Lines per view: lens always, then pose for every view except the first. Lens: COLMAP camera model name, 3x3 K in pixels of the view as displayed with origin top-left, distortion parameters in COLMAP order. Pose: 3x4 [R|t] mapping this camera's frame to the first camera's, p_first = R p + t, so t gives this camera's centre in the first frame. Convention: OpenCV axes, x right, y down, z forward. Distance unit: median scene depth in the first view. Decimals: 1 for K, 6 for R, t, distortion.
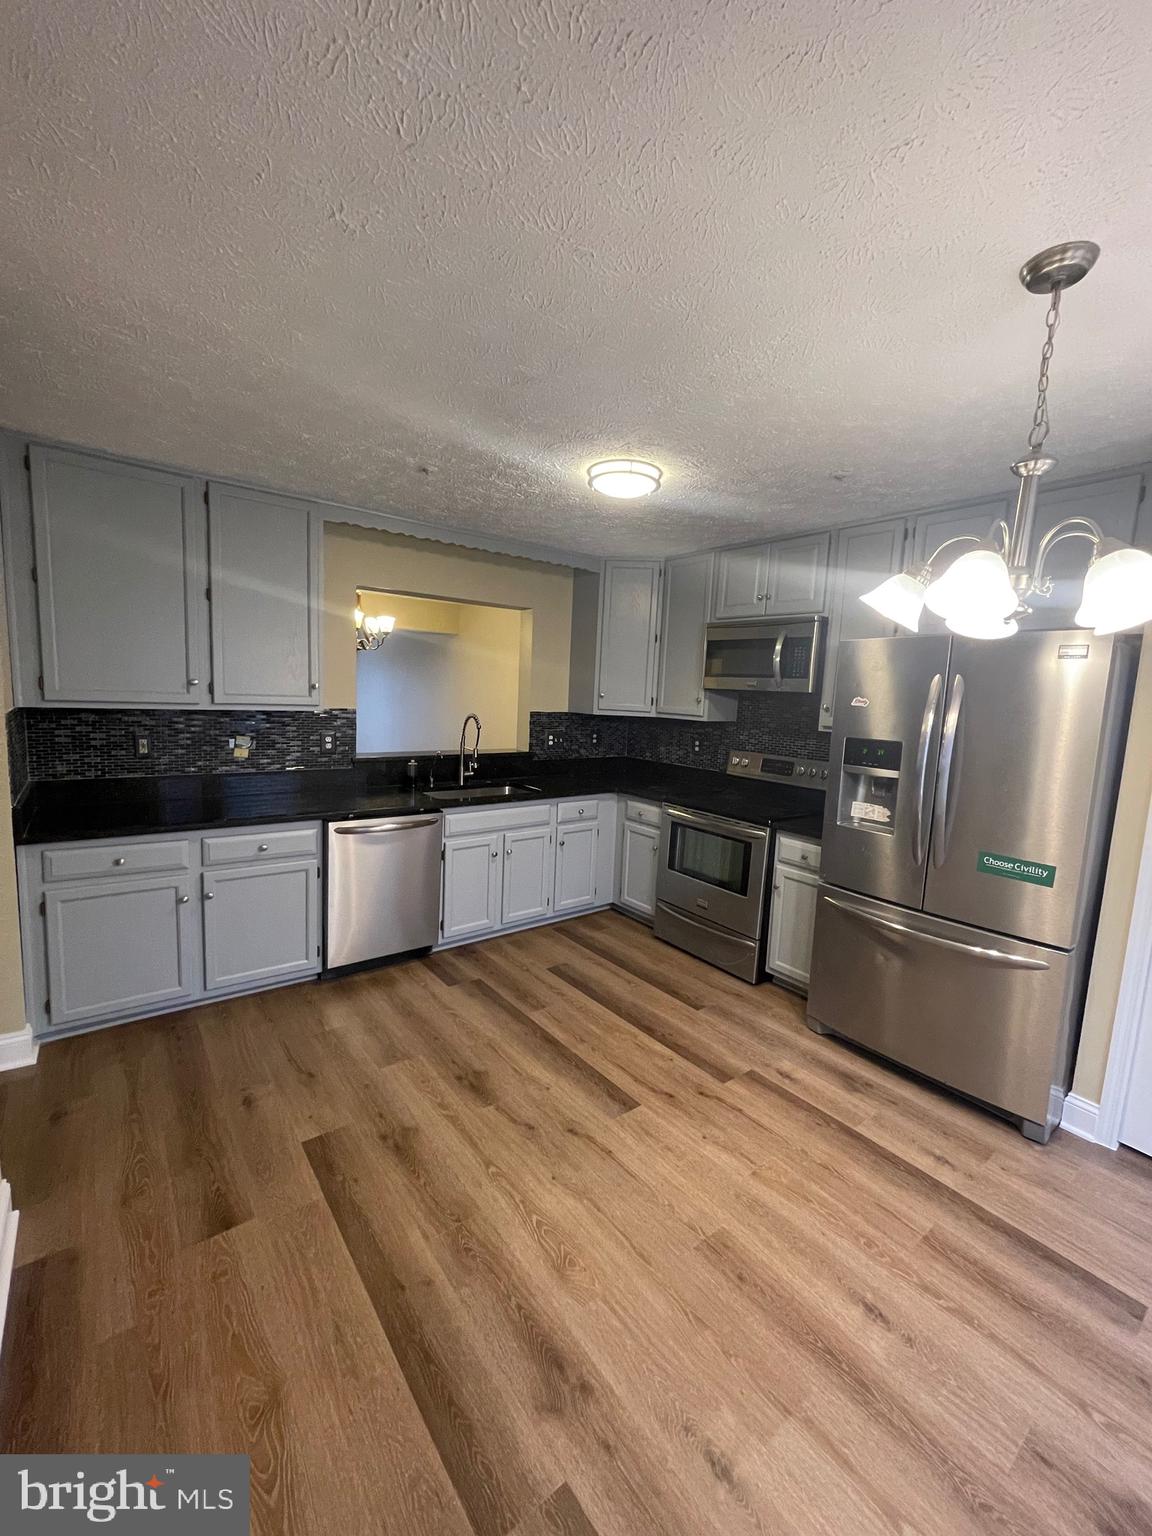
lens RADIAL K [[619.7, 0, 572.5], [0, 619.7, 768.1], [0, 0, 1]] dist [-0.001855, 0.001002]
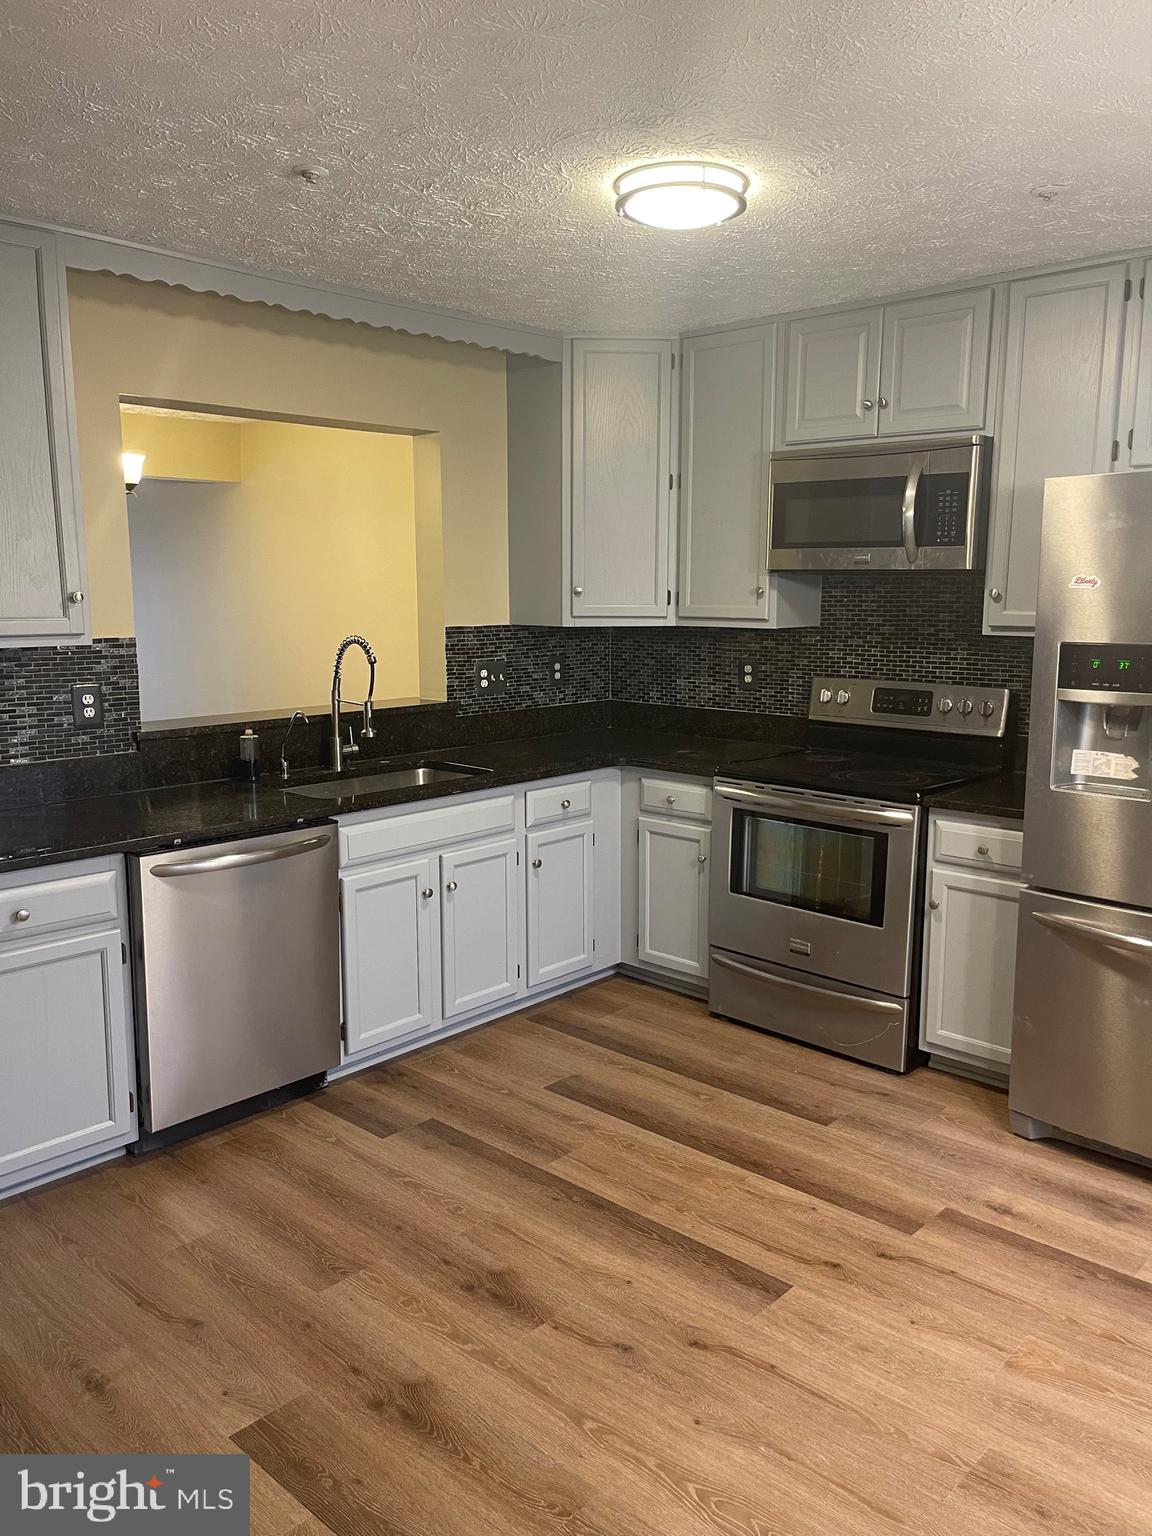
lens RADIAL K [[1171.5, 0, 568.1], [0, 1171.5, 780.4], [0, 0, 1]] dist [0.049121, -0.059091]
pose [[0.984476, -0.070484, 0.160745, -0.183533], [0.063005, 0.996701, 0.051163, -0.004977], [-0.163821, -0.040241, 0.985669, -0.037890]]
